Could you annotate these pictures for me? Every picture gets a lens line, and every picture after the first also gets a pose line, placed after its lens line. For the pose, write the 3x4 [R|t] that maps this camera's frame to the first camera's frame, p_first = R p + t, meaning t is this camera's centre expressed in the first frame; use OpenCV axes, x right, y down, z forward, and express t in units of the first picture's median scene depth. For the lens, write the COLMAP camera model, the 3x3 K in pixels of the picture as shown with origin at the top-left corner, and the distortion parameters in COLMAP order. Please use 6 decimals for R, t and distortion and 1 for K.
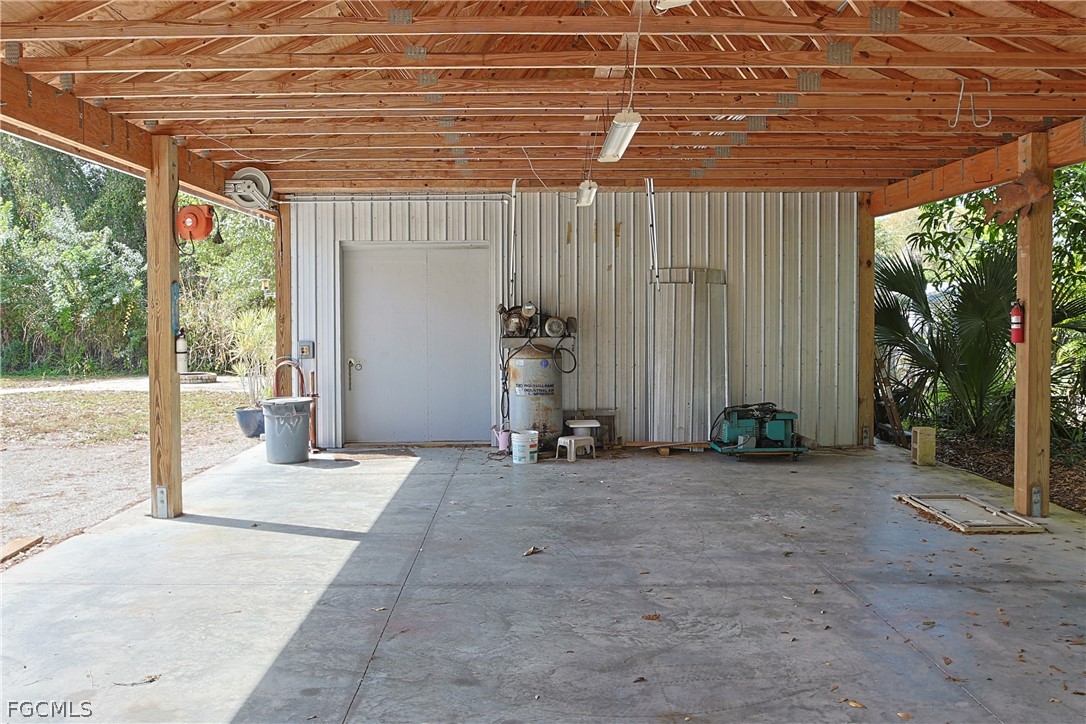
lens RADIAL K [[886.2, 0, 567.2], [0, 886.2, 362.0], [0, 0, 1]] dist [-0.047409, 0.005409]
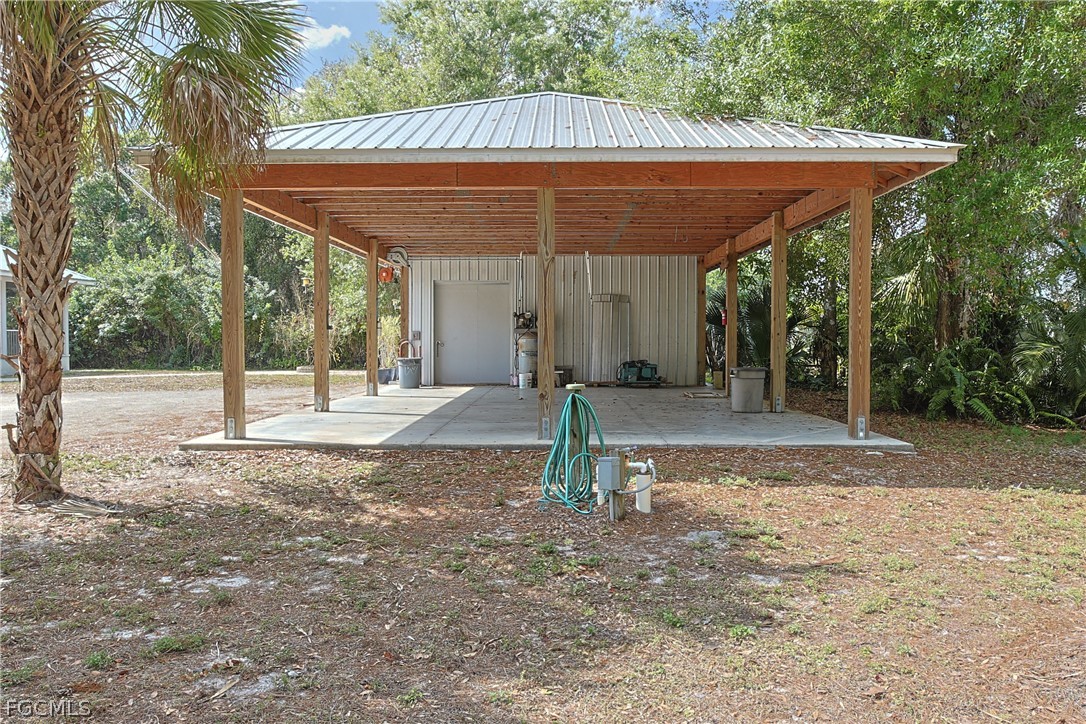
lens RADIAL K [[886.2, 0, 567.2], [0, 886.2, 362.0], [0, 0, 1]] dist [-0.047409, 0.005409]
pose [[0.999268, 0.004603, -0.037989, 0.118716], [-0.005840, 0.999455, -0.032503, 0.110480], [0.037818, 0.032701, 0.998749, -0.981161]]
